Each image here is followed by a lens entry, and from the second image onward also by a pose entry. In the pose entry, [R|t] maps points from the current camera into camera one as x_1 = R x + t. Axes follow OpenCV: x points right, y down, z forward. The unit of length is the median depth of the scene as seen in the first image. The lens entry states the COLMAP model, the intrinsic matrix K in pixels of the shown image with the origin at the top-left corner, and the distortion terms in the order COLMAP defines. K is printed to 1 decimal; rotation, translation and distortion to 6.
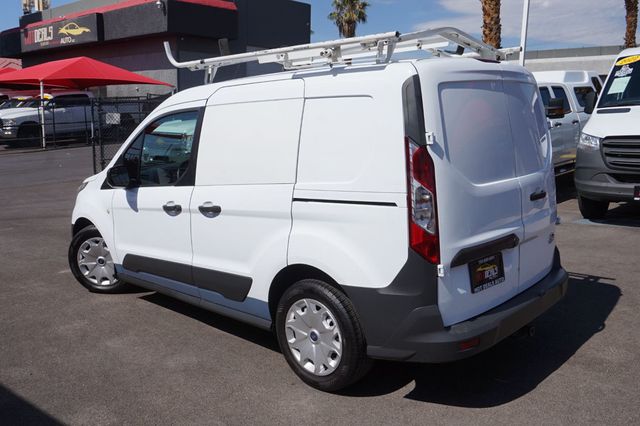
lens RADIAL K [[568.1, 0, 323.0], [0, 568.1, 211.2], [0, 0, 1]] dist [-0.006856, 0.013169]
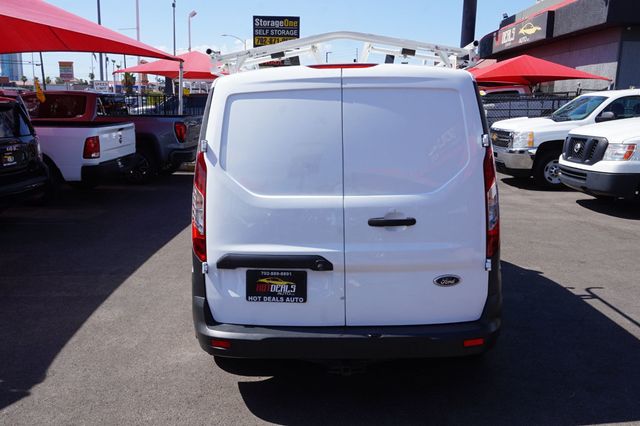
lens RADIAL K [[547.3, 0, 321.1], [0, 547.3, 210.3], [0, 0, 1]] dist [-0.006941, -0.000820]
pose [[0.656073, 0.145084, -0.740620, 0.703826], [-0.132818, 0.988227, 0.075934, -0.071839], [0.742918, 0.048549, 0.667620, 0.290503]]
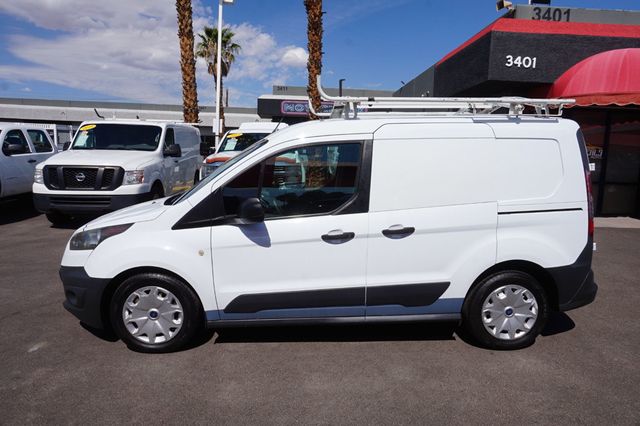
lens RADIAL K [[429.3, 0, 320.8], [0, 429.3, 214.8], [0, 0, 1]] dist [-0.046987, 0.027707]
pose [[0.702871, -0.082954, 0.706463, -0.773050], [0.099131, 0.994908, 0.018197, -0.056851], [-0.704376, 0.057242, 0.707516, 0.432713]]
